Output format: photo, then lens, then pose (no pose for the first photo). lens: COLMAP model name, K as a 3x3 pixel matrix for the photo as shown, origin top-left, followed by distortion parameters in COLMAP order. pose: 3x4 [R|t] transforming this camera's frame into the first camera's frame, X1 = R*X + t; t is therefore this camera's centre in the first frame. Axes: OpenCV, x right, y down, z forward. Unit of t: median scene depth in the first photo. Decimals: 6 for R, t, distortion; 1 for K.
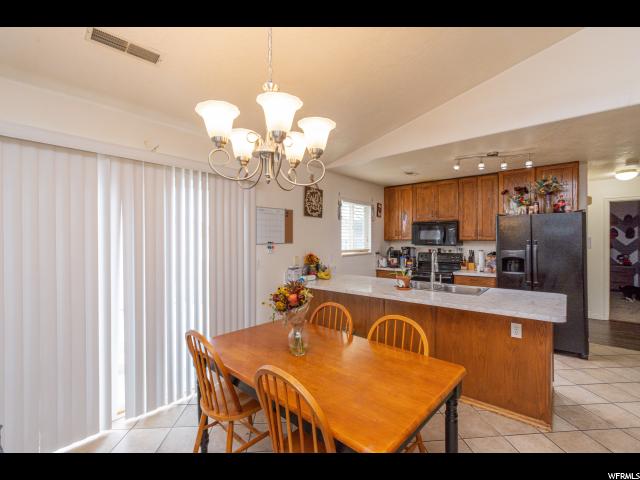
lens RADIAL K [[298.9, 0, 320.0], [0, 298.9, 240.0], [0, 0, 1]] dist [-0.002731, -0.001321]
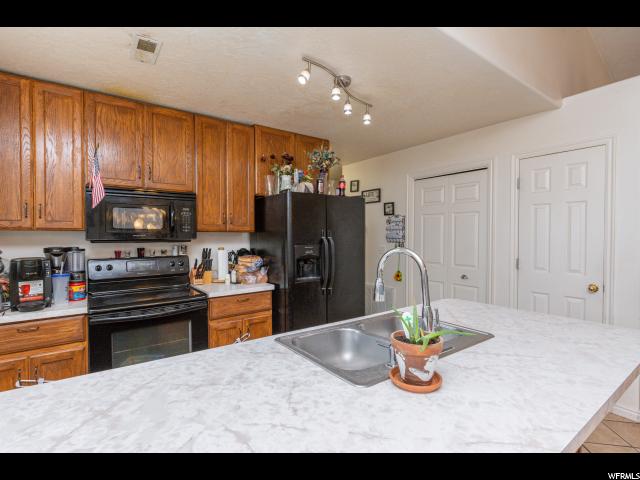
lens RADIAL K [[314.6, 0, 320.0], [0, 314.6, 240.0], [0, 0, 1]] dist [-0.000478, -0.000301]
pose [[0.248233, -0.013654, 0.968604, -0.022575], [0.002849, 0.999907, 0.013365, 0.010571], [-0.968696, -0.000558, 0.248249, 0.667787]]
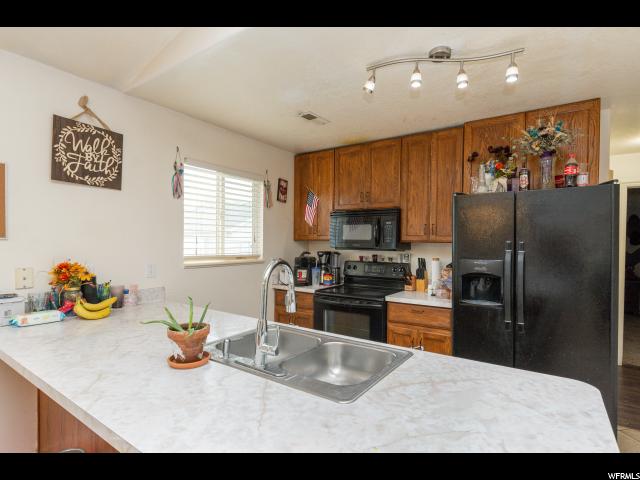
lens RADIAL K [[327.2, 0, 332.5], [0, 327.2, 248.0], [0, 0, 1]] dist [-0.000408, -0.000175]
pose [[0.994820, 0.015310, 0.100495, 0.274371], [-0.016564, 0.999795, 0.011654, 0.008796], [-0.100296, -0.013258, 0.994869, 0.379922]]
